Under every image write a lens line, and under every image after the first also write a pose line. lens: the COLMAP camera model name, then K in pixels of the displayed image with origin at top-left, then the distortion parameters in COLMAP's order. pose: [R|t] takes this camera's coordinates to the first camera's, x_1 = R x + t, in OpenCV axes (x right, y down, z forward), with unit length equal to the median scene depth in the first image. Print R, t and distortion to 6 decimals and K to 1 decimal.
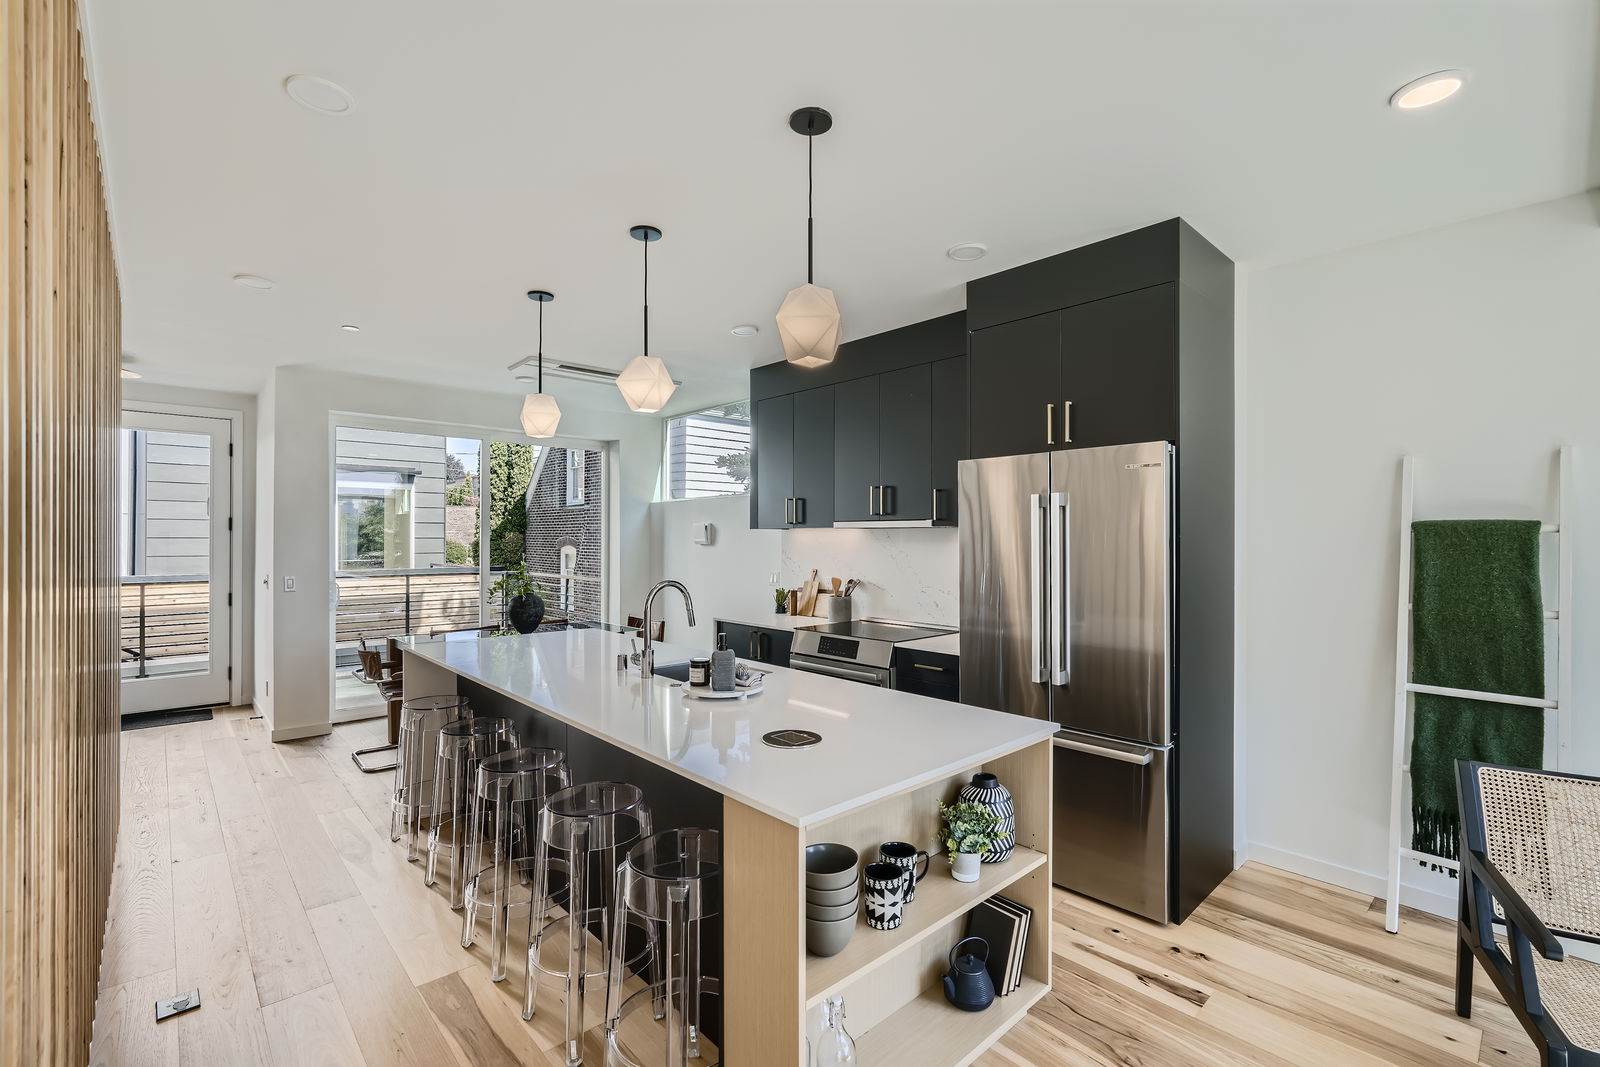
lens RADIAL K [[709.4, 0, 800.0], [0, 709.4, 533.5], [0, 0, 1]] dist [-0.002236, -0.000035]
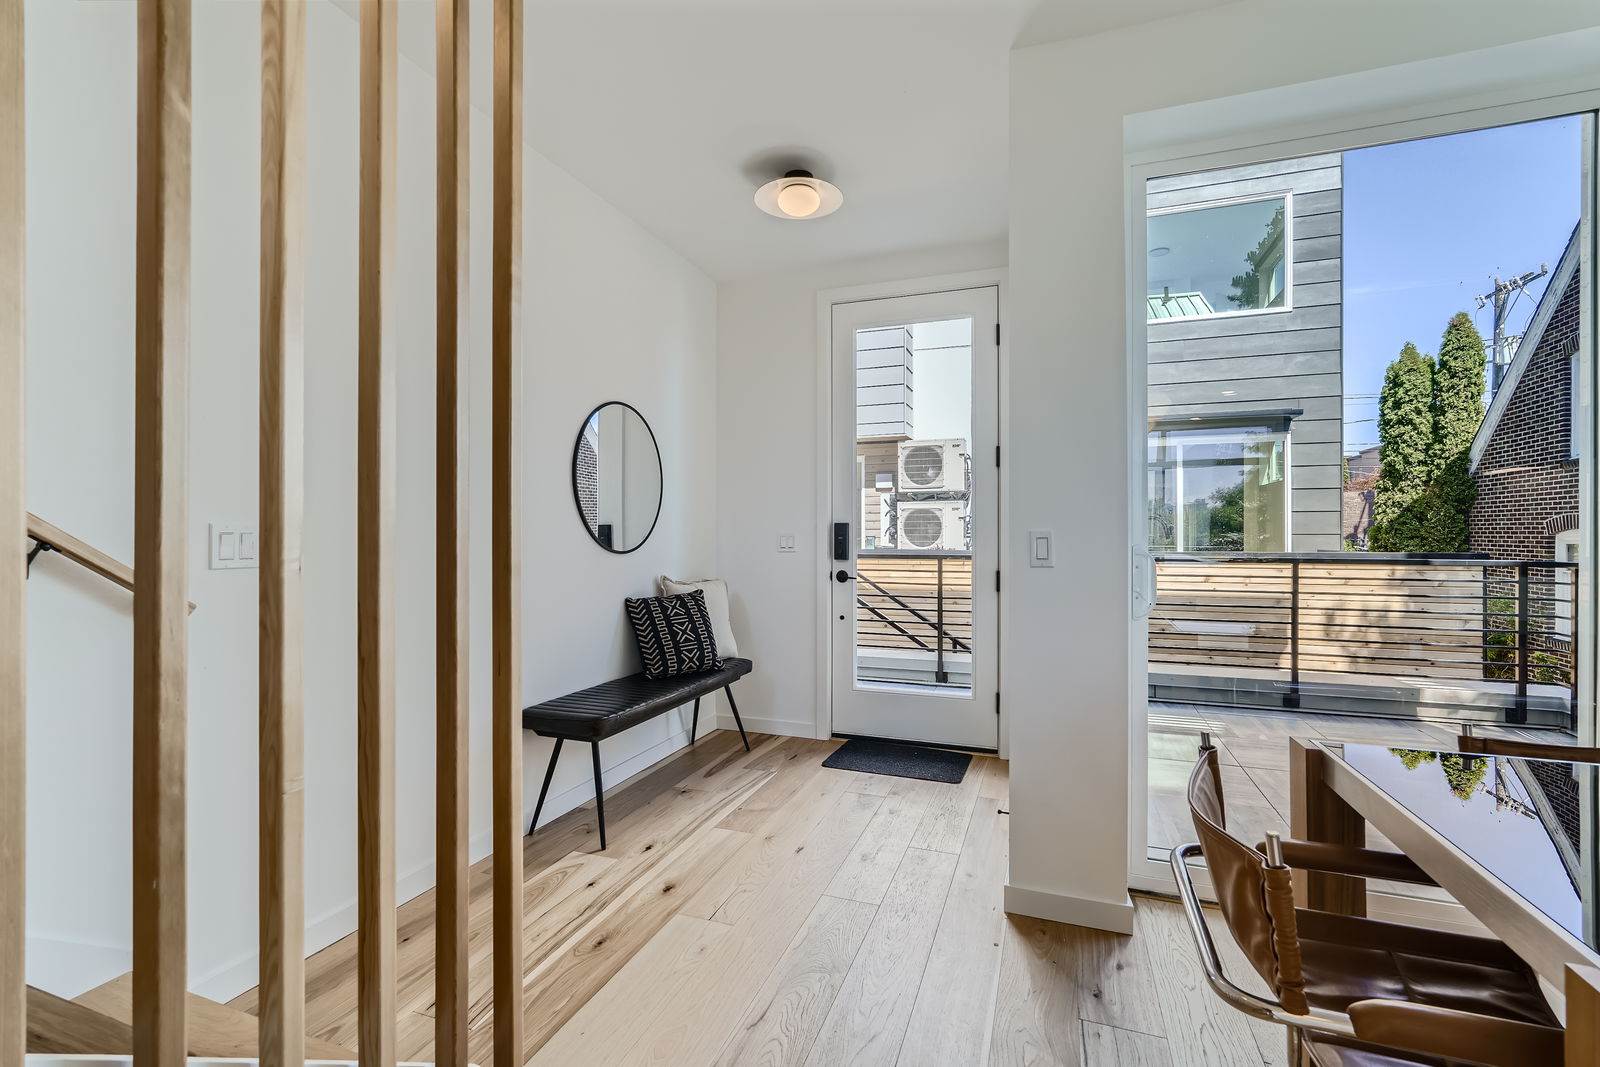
lens RADIAL K [[709.4, 0, 800.0], [0, 709.4, 533.5], [0, 0, 1]] dist [-0.002236, -0.000035]
pose [[0.467683, -0.002914, -0.883891, -0.145371], [0.004334, 0.999990, -0.001003, 0.022025], [0.883886, -0.003362, 0.467691, 0.238157]]
